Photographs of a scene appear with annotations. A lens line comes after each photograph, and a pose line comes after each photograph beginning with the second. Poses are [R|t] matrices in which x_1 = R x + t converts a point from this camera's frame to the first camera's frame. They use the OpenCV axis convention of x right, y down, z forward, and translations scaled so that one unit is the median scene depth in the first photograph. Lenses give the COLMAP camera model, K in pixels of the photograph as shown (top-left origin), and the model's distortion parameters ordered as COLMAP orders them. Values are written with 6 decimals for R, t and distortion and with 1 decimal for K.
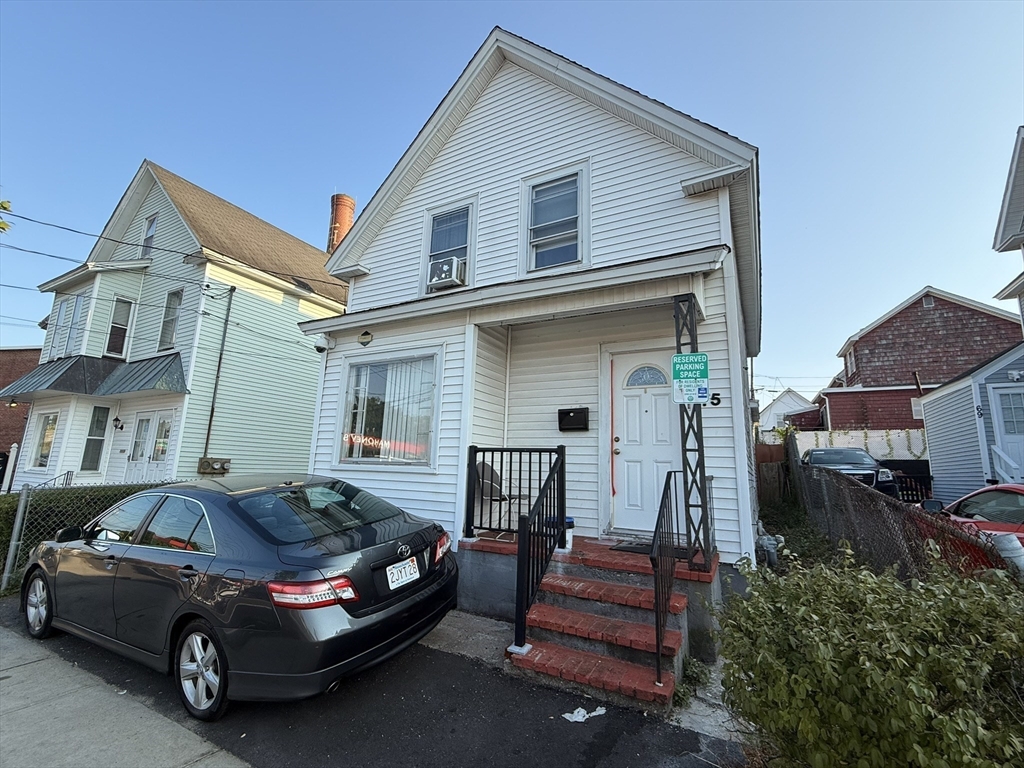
lens RADIAL K [[446.6, 0, 516.1], [0, 446.6, 383.5], [0, 0, 1]] dist [0.003208, -0.000481]
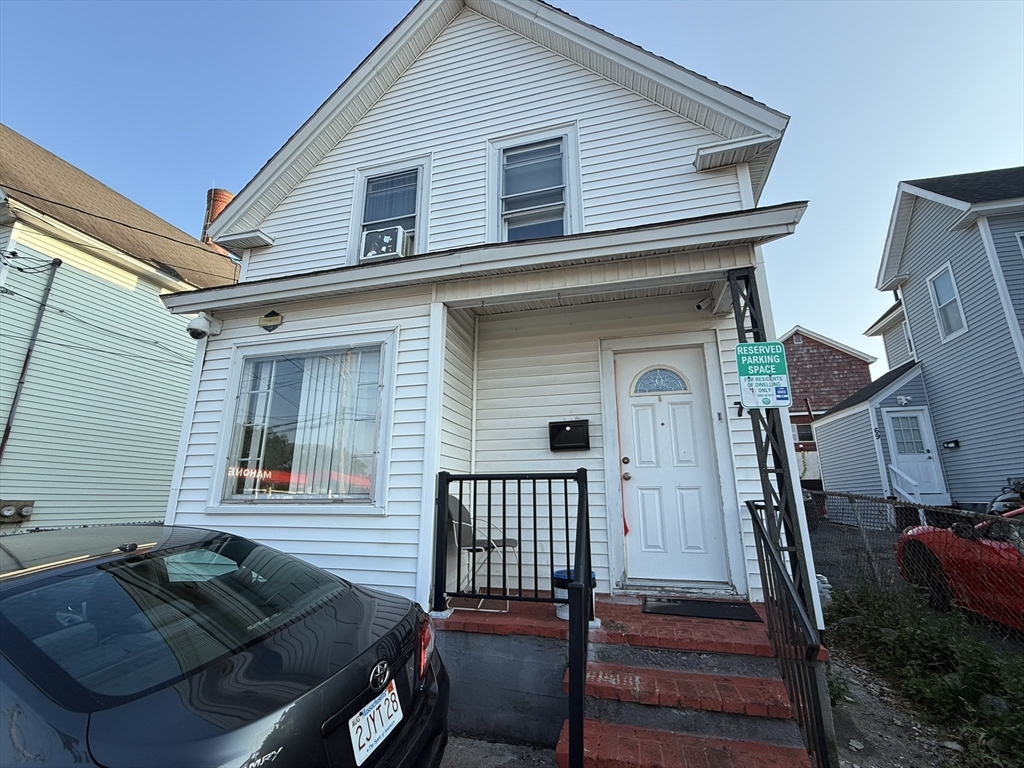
lens RADIAL K [[446.6, 0, 514.4], [0, 446.6, 384.4], [0, 0, 1]] dist [0.003208, -0.000481]
pose [[0.973835, 0.025639, 0.225805, -0.127918], [-0.012071, 0.998049, -0.061265, 0.038561], [-0.226935, 0.056937, 0.972244, 0.250517]]
